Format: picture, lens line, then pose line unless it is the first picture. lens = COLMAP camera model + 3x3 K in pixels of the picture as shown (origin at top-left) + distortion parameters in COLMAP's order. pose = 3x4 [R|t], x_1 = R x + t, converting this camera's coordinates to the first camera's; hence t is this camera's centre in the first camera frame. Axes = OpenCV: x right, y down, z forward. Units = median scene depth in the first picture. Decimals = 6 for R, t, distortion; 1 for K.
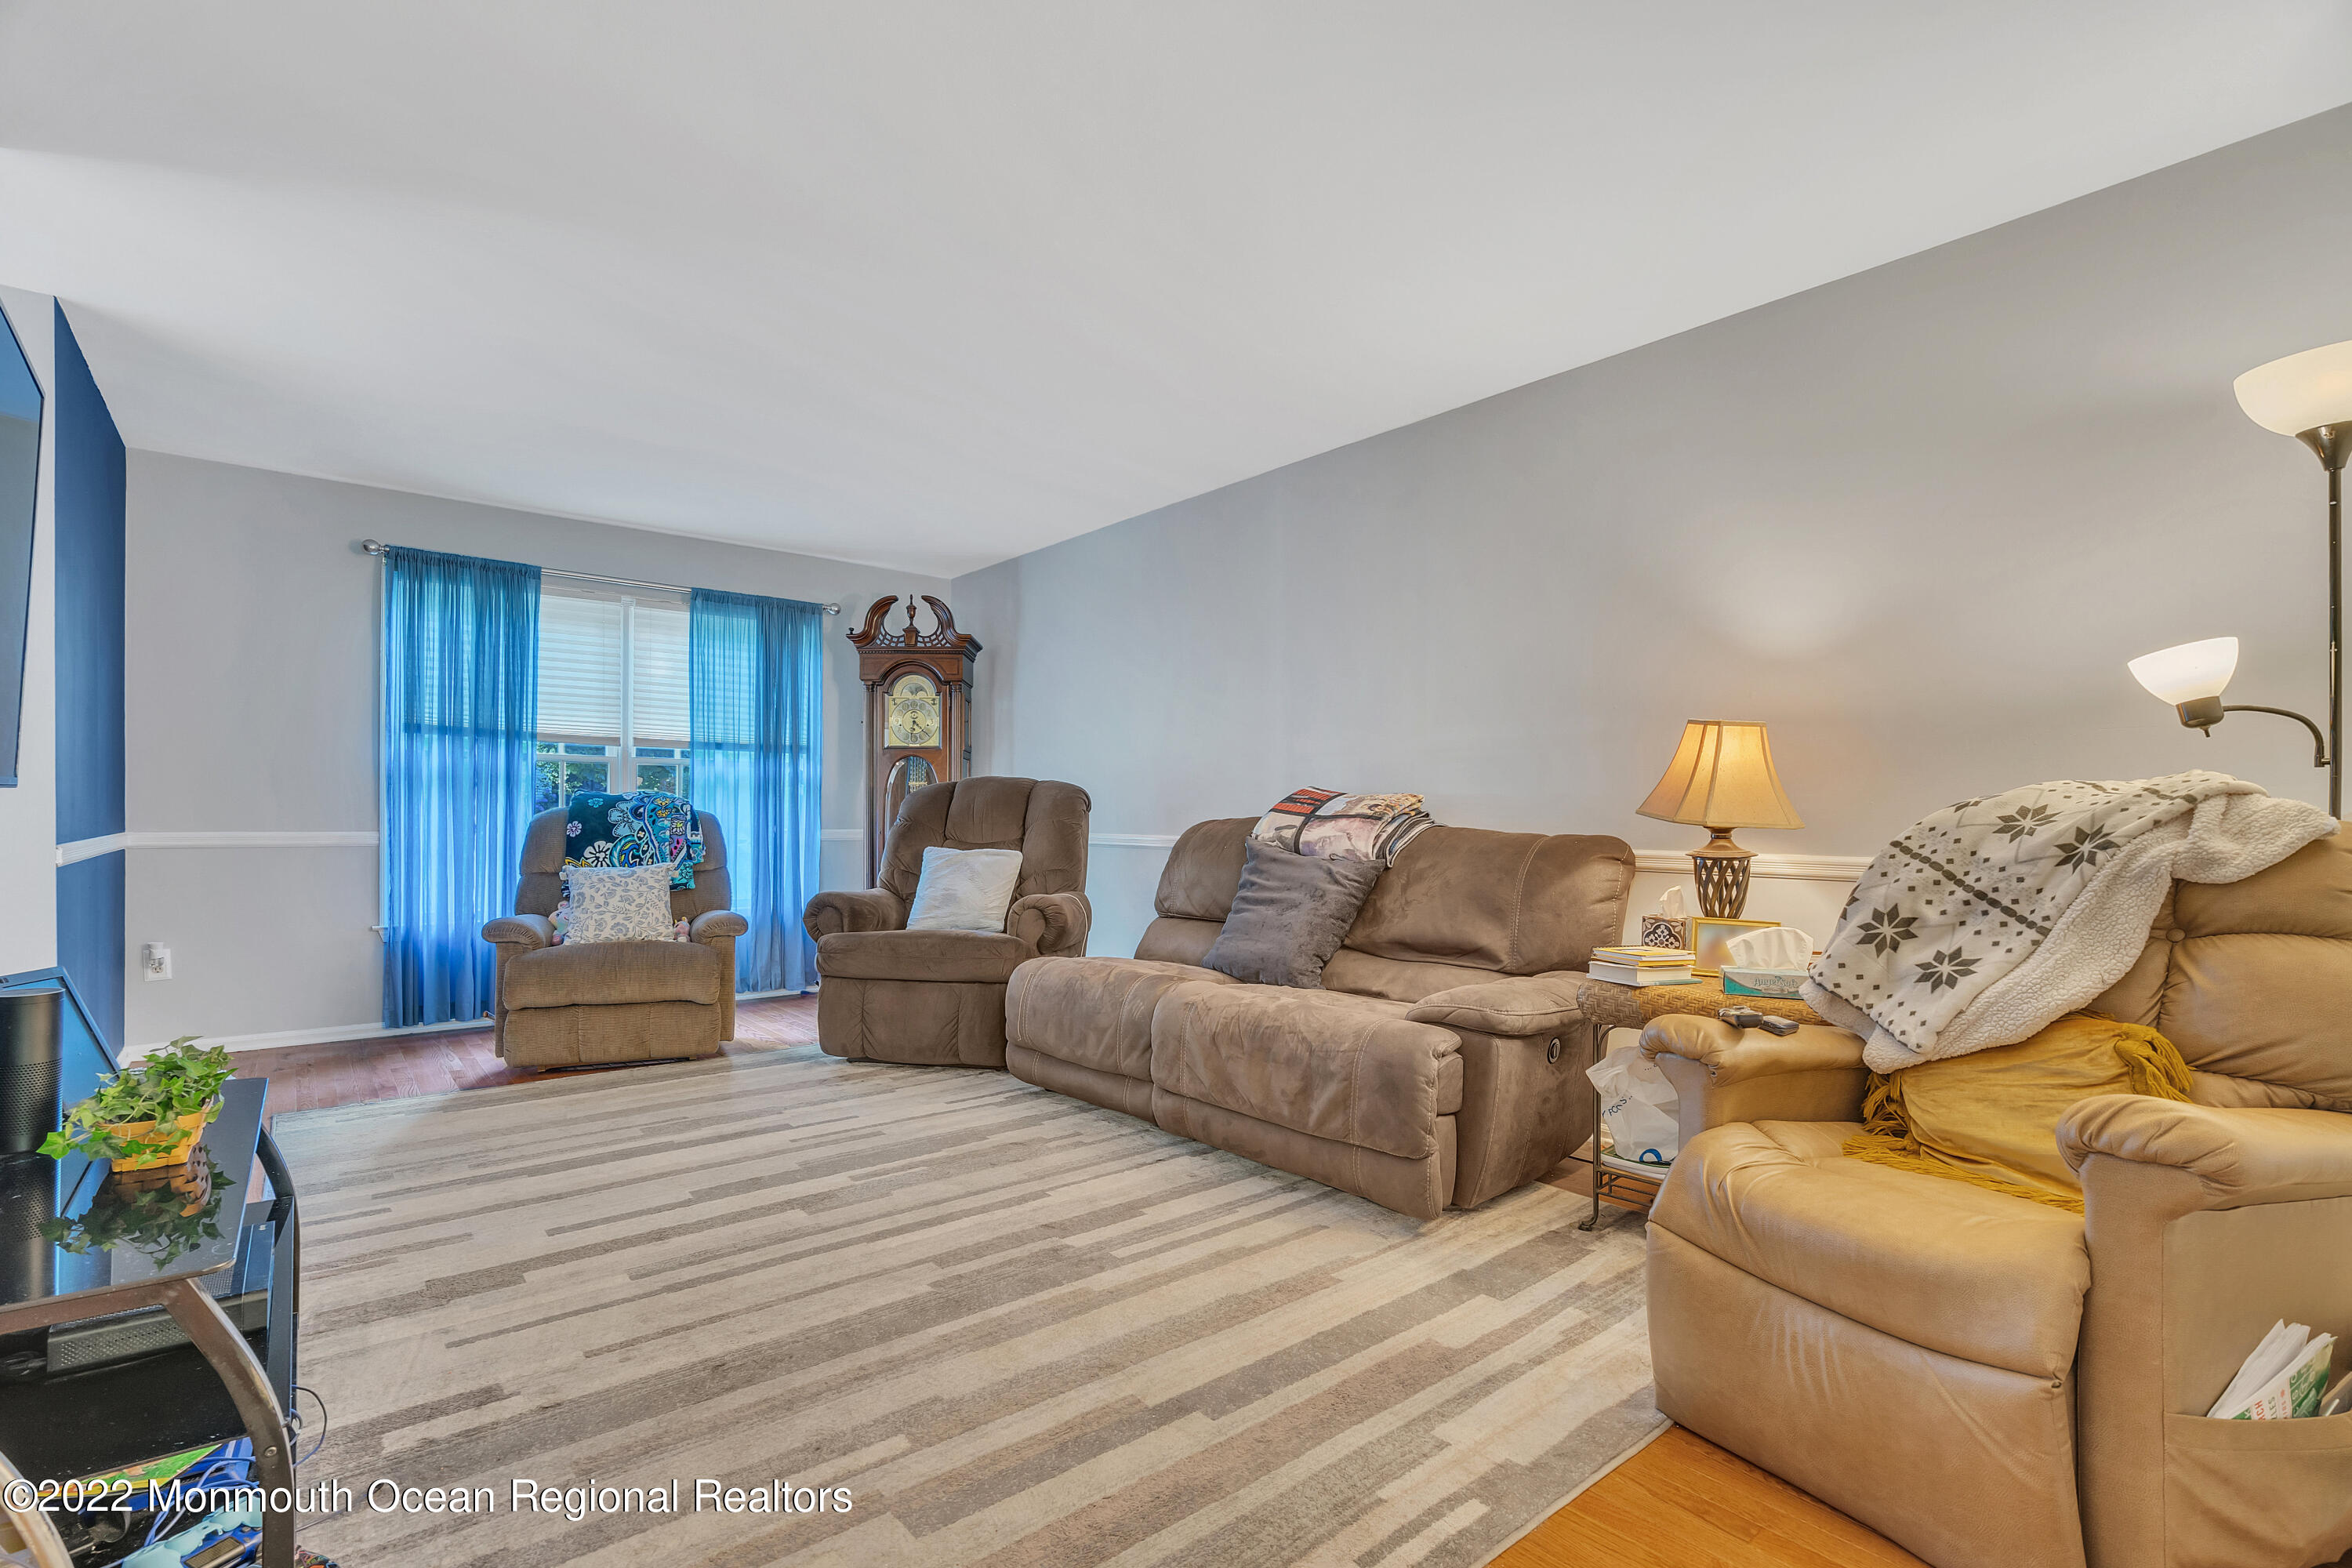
lens RADIAL K [[1055.2, 0, 1184.2], [0, 1055.2, 803.9], [0, 0, 1]] dist [-0.006998, 0.003619]
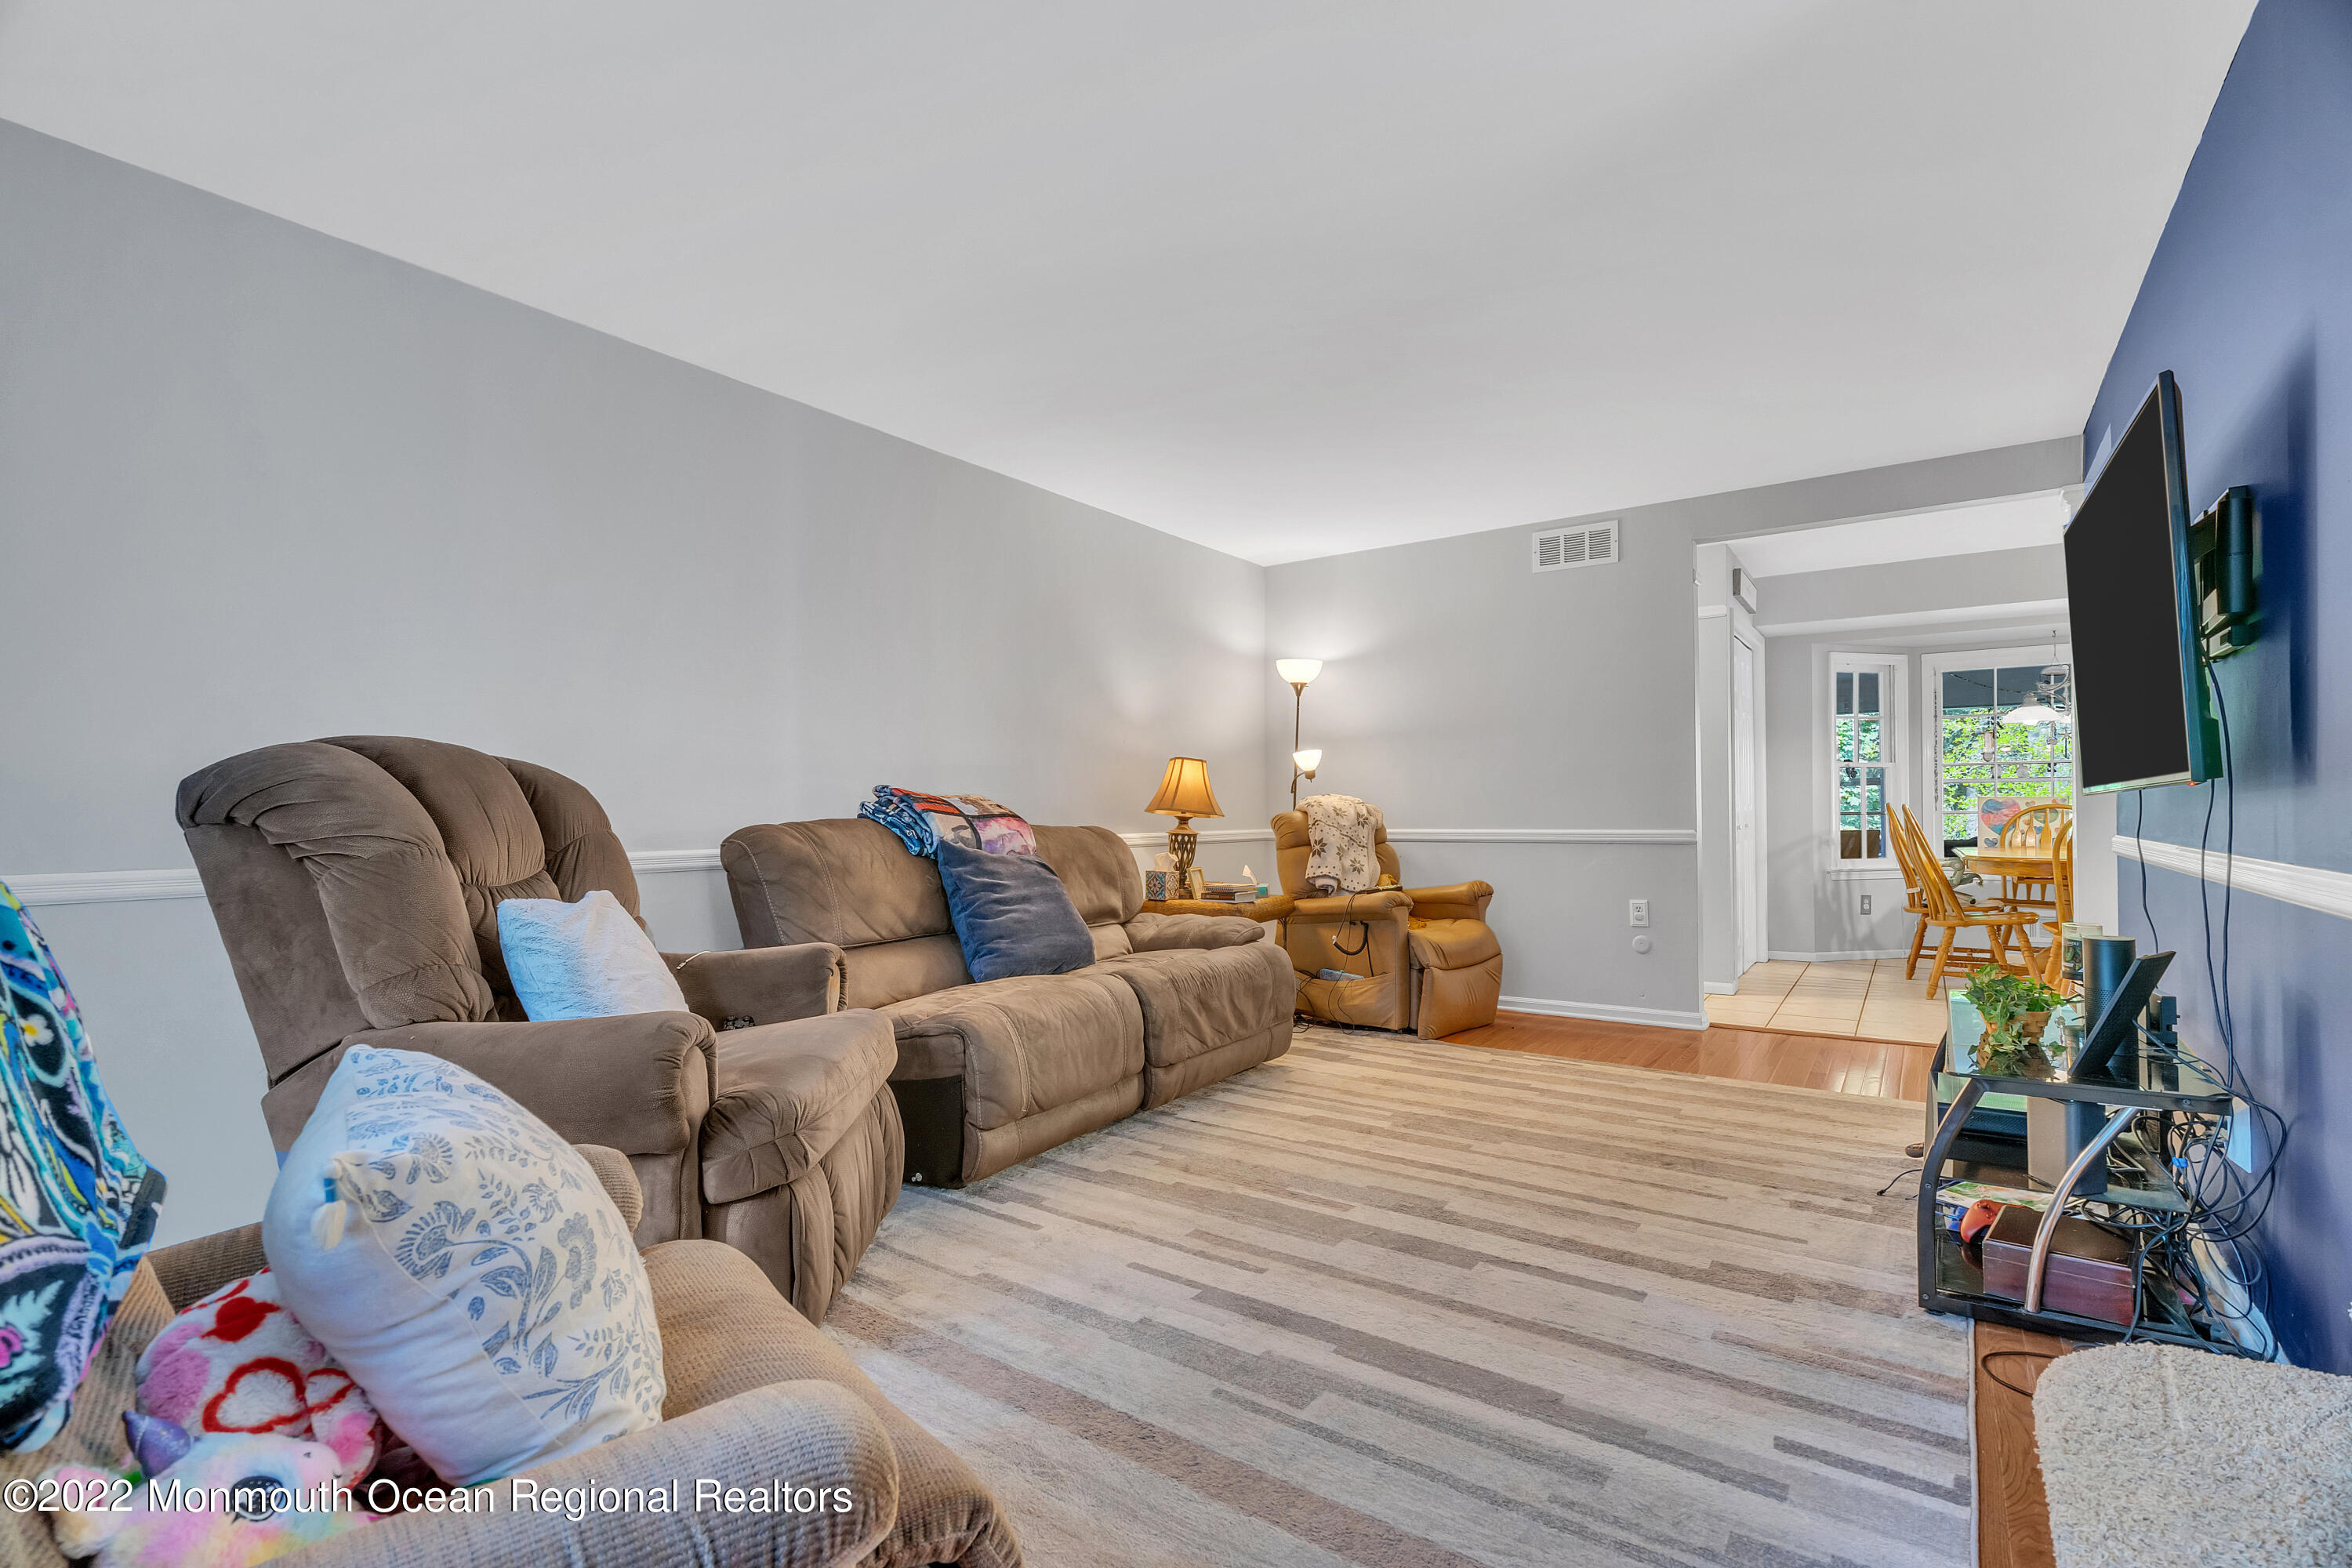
lens RADIAL K [[1055.2, 0, 1176.0], [0, 1055.2, 797.3], [0, 0, 1]] dist [-0.006998, 0.003619]
pose [[-0.243180, 0.009649, 0.969933, -0.987306], [-0.000152, 0.999950, -0.009986, 0.005881], [-0.969981, -0.002576, -0.243166, 1.156403]]
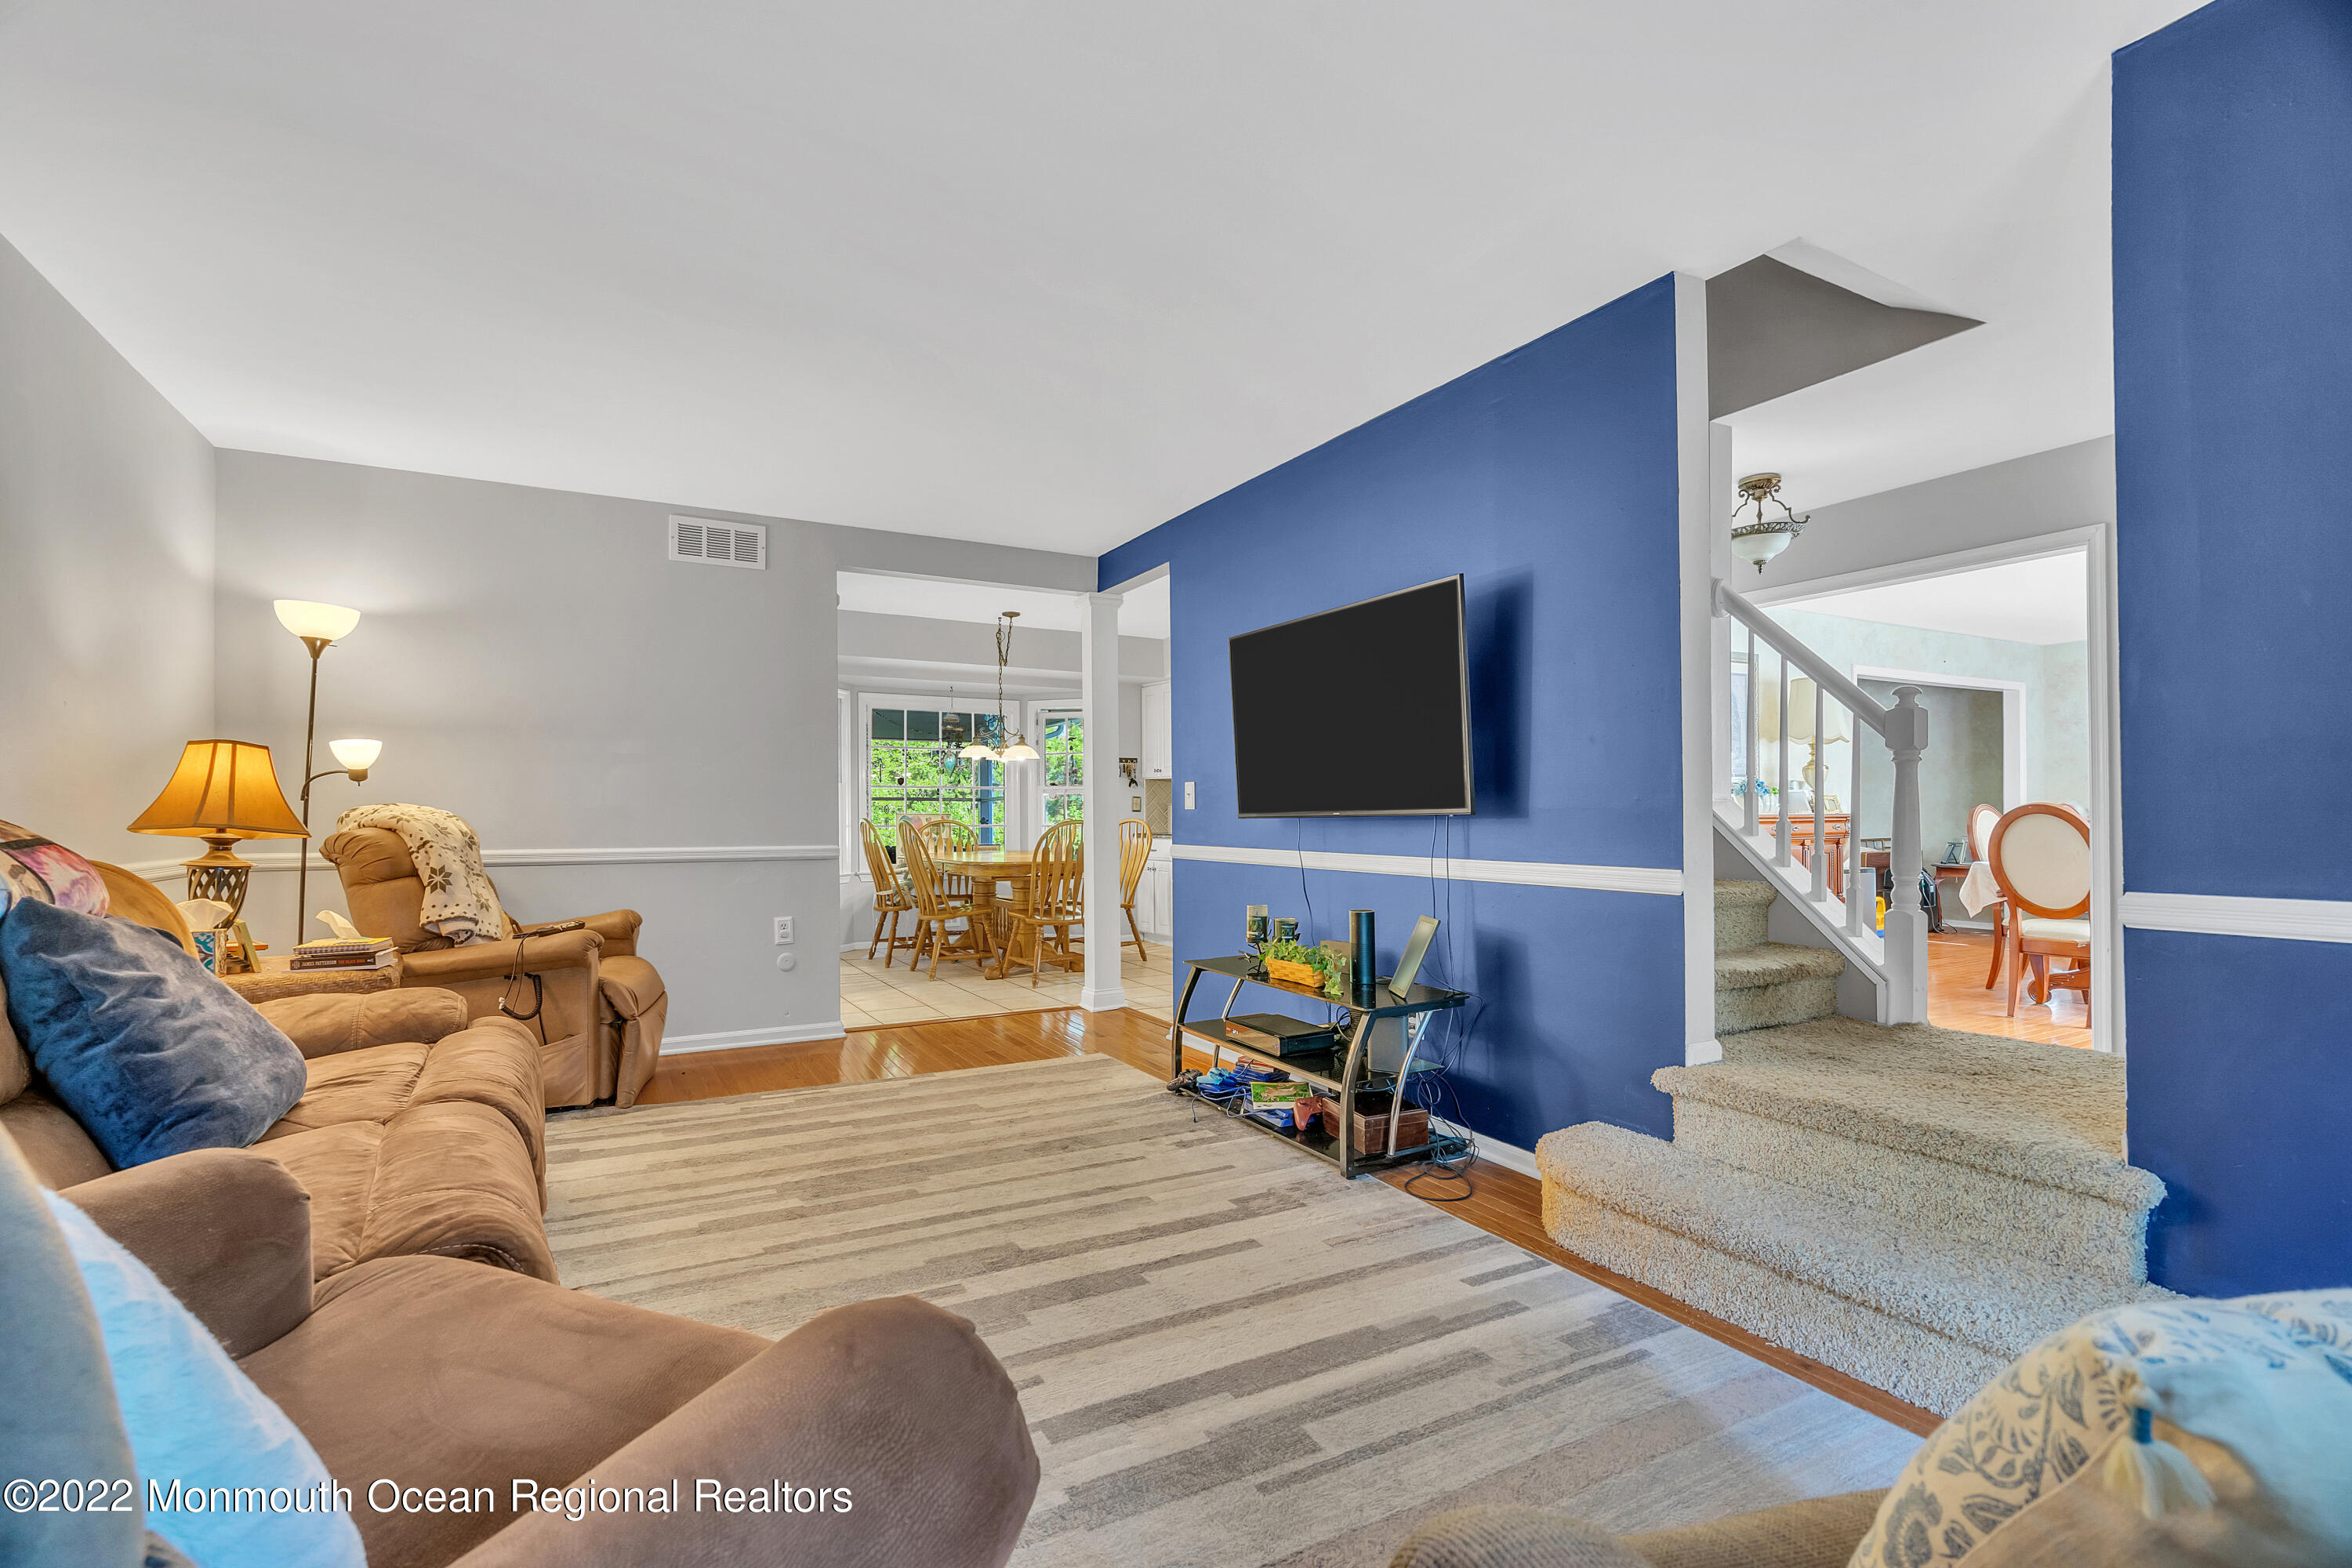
lens RADIAL K [[1055.2, 0, 1161.3], [0, 1055.2, 805.5], [0, 0, 1]] dist [-0.006998, 0.003619]
pose [[-0.978320, -0.002791, 0.207081, -0.530258], [-0.006077, 0.999866, -0.015230, -0.000365], [-0.207011, -0.016158, -0.978205, 1.483394]]
